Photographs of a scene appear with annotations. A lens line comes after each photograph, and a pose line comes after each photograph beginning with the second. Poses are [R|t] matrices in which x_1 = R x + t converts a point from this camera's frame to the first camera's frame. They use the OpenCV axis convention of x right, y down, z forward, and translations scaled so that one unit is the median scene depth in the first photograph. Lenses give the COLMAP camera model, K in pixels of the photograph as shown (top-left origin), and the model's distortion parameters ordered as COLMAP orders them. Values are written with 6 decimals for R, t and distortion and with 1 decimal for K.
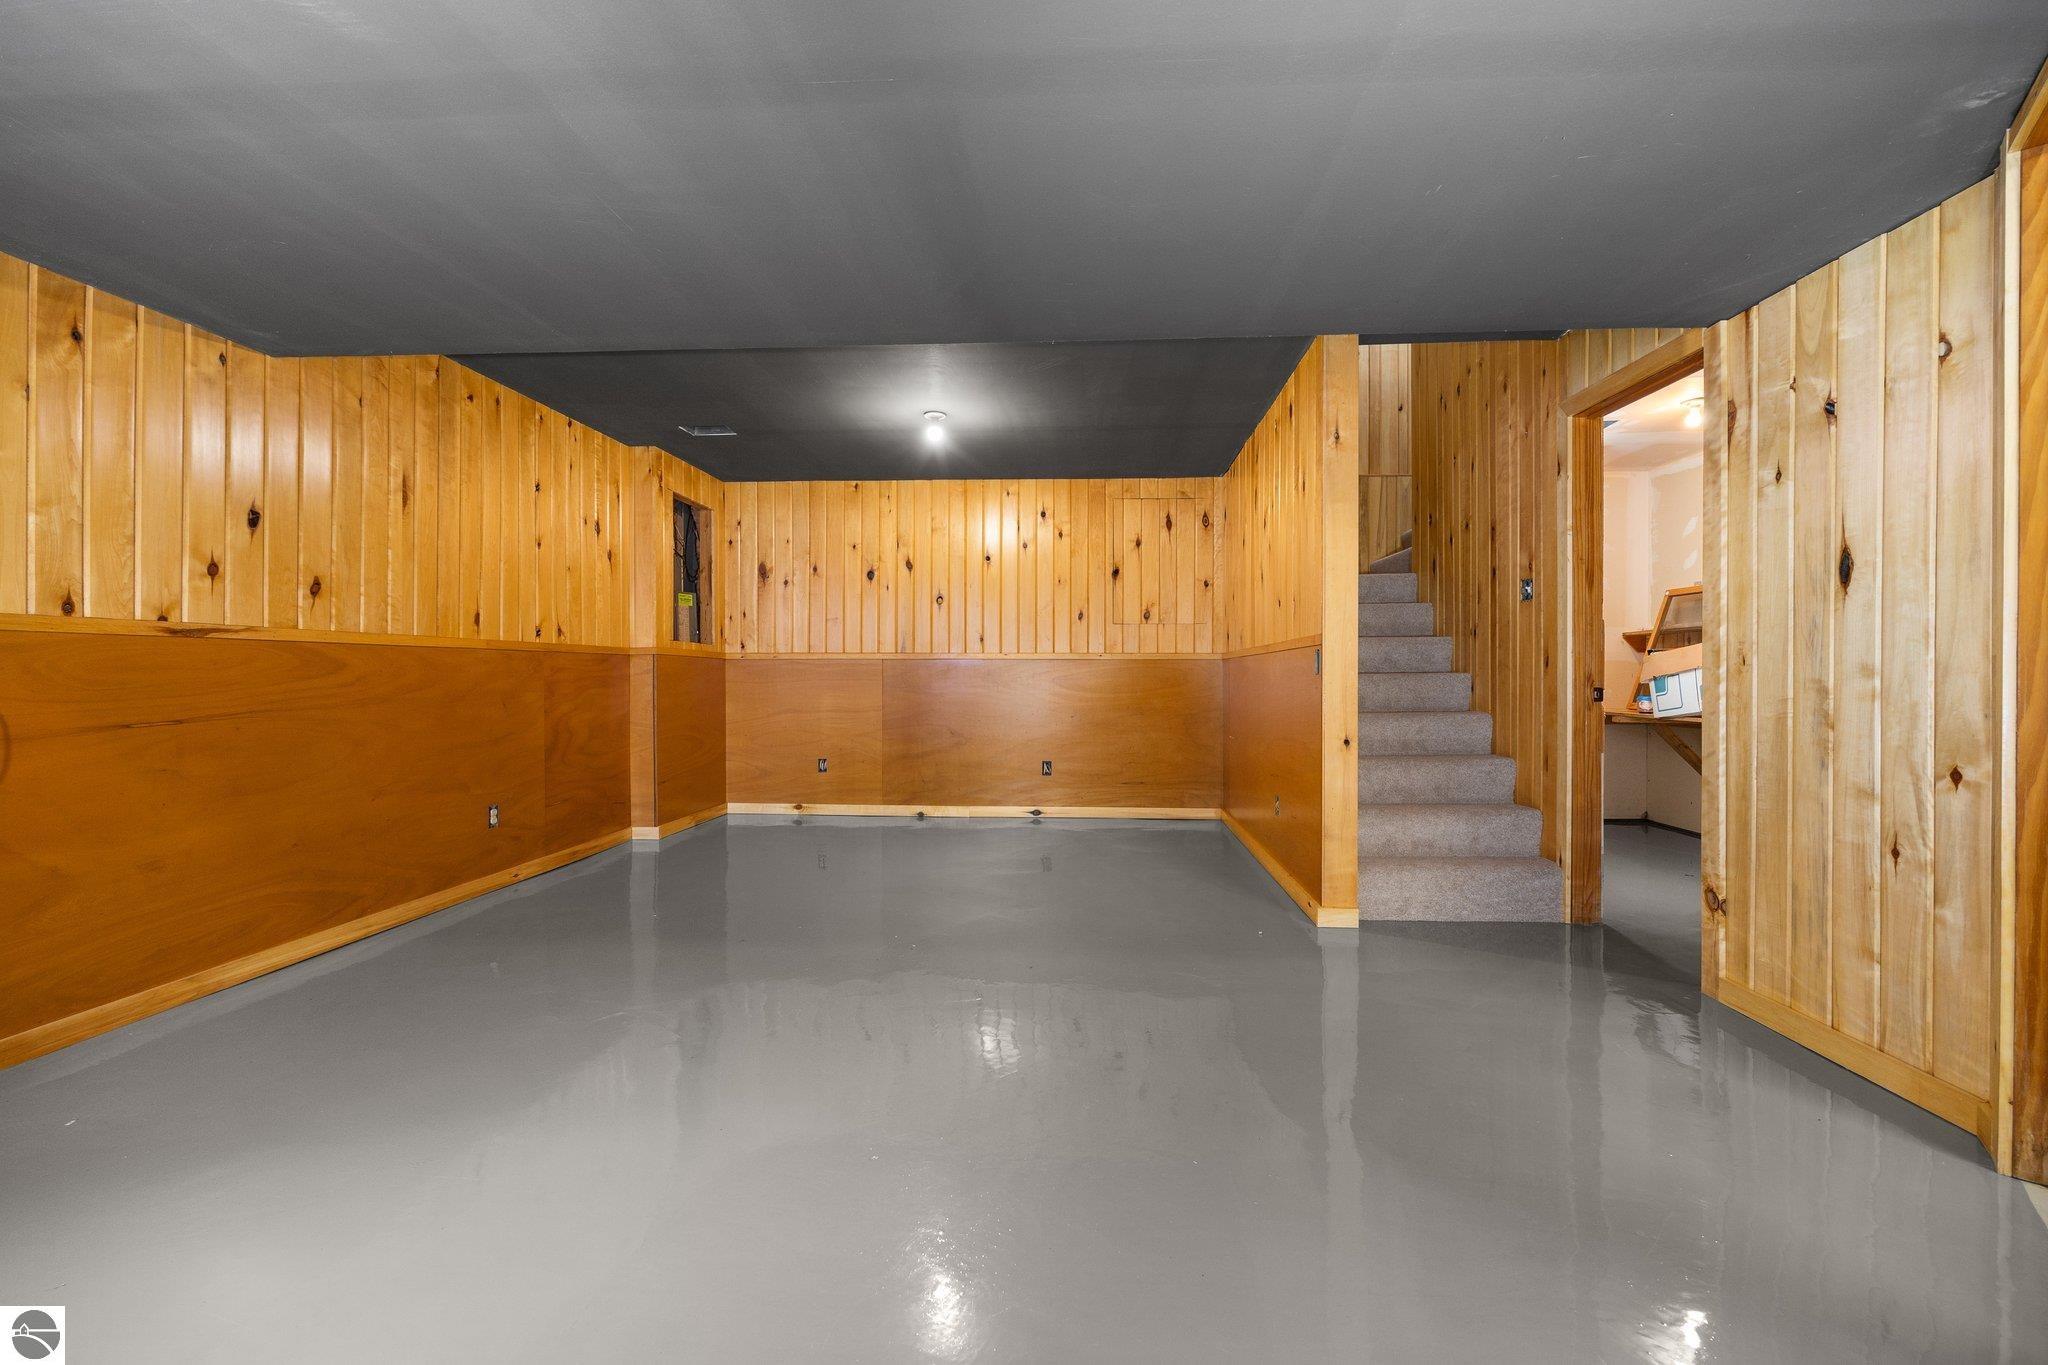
lens RADIAL K [[822.6, 0, 1022.0], [0, 822.6, 683.7], [0, 0, 1]] dist [0.001907, 0.000120]
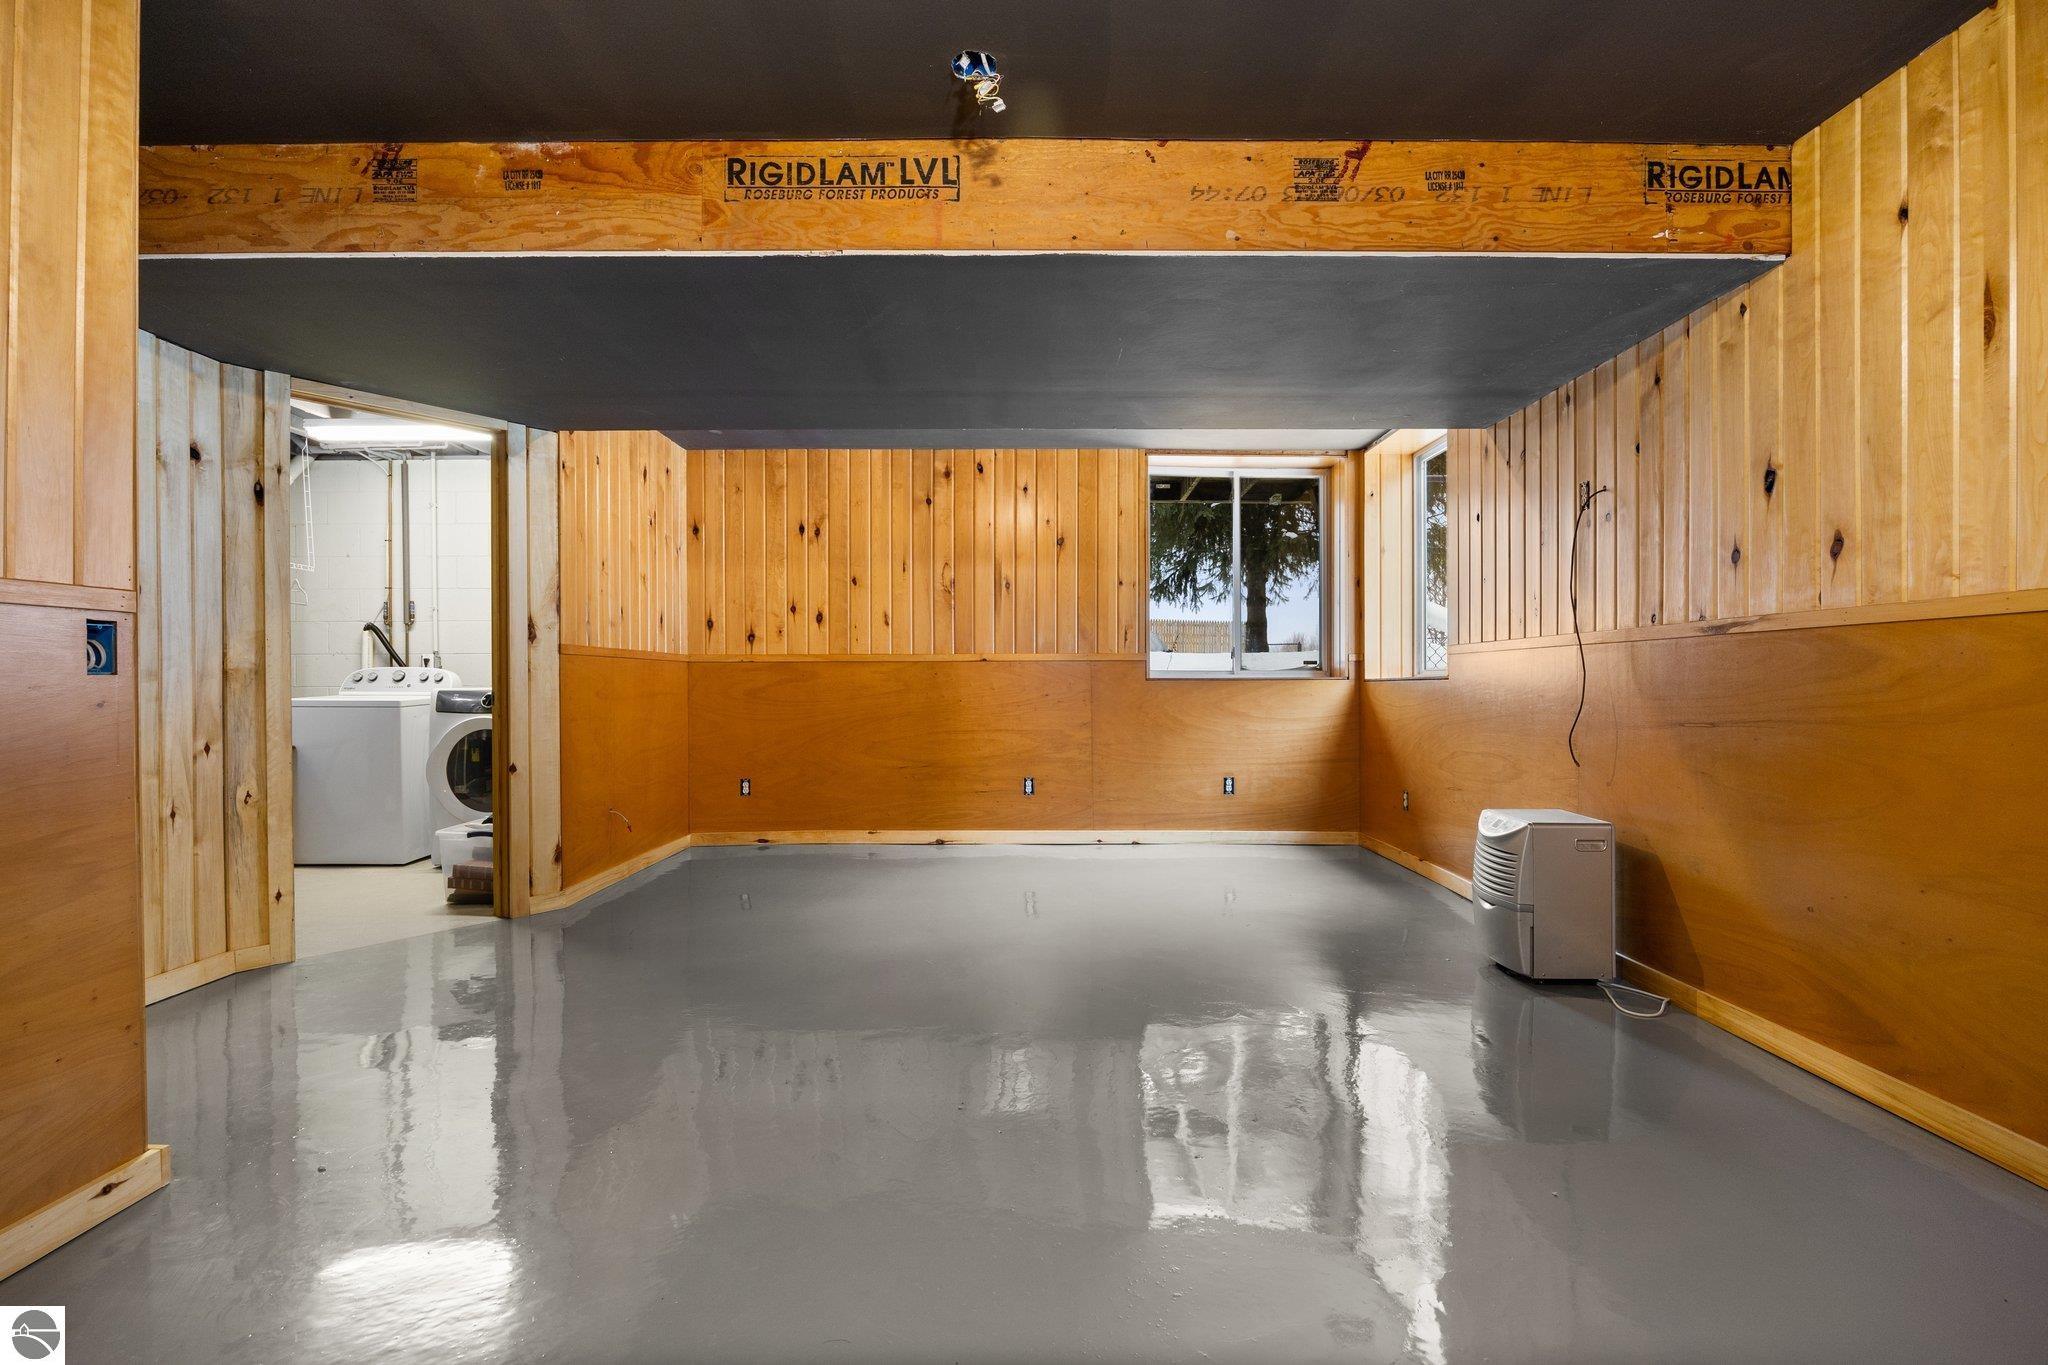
lens RADIAL K [[1089.8, 0, 1024.0], [0, 1089.8, 682.5], [0, 0, 1]] dist [-0.000336, -0.000060]
pose [[-0.996712, -0.000436, -0.081024, -0.113041], [-0.000995, 0.999976, 0.006856, -0.008781], [0.081019, 0.006914, -0.996689, 1.840124]]
